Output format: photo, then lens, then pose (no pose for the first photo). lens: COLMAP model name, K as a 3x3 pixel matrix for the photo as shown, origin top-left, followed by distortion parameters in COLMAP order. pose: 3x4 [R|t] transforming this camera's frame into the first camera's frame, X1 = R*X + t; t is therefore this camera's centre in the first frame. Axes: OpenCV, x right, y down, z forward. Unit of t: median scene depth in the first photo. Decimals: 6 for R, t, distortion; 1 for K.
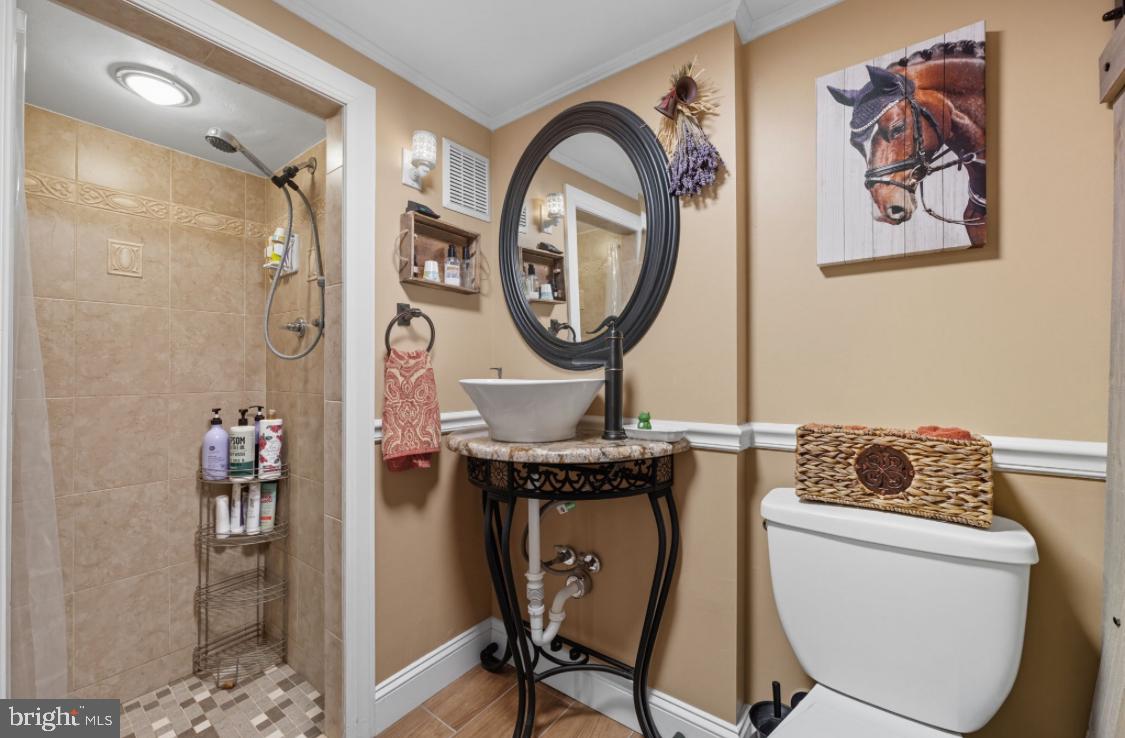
lens RADIAL K [[453.7, 0, 562.5], [0, 453.7, 369.0], [0, 0, 1]] dist [-0.001370, -0.000136]
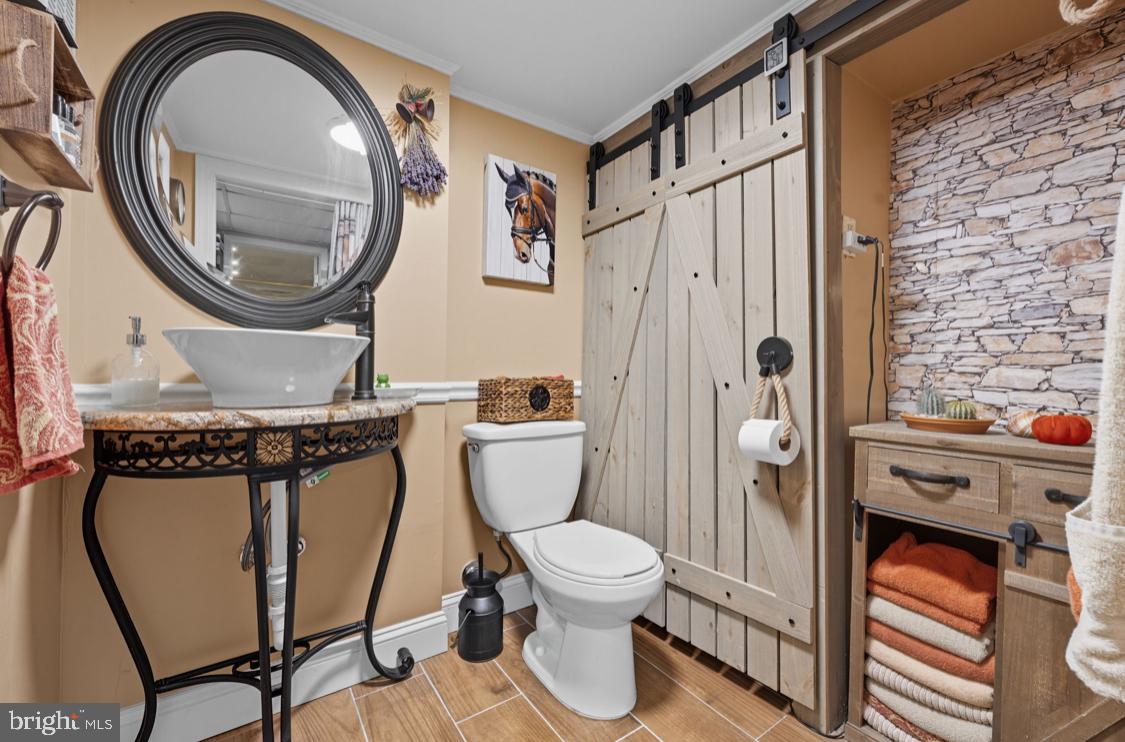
lens RADIAL K [[453.7, 0, 562.5], [0, 453.7, 371.0], [0, 0, 1]] dist [-0.001370, -0.000136]
pose [[0.306229, 0.010543, 0.951899, -0.880573], [-0.015300, 0.999864, -0.006153, 0.106984], [-0.951835, -0.012680, 0.306349, 0.308794]]
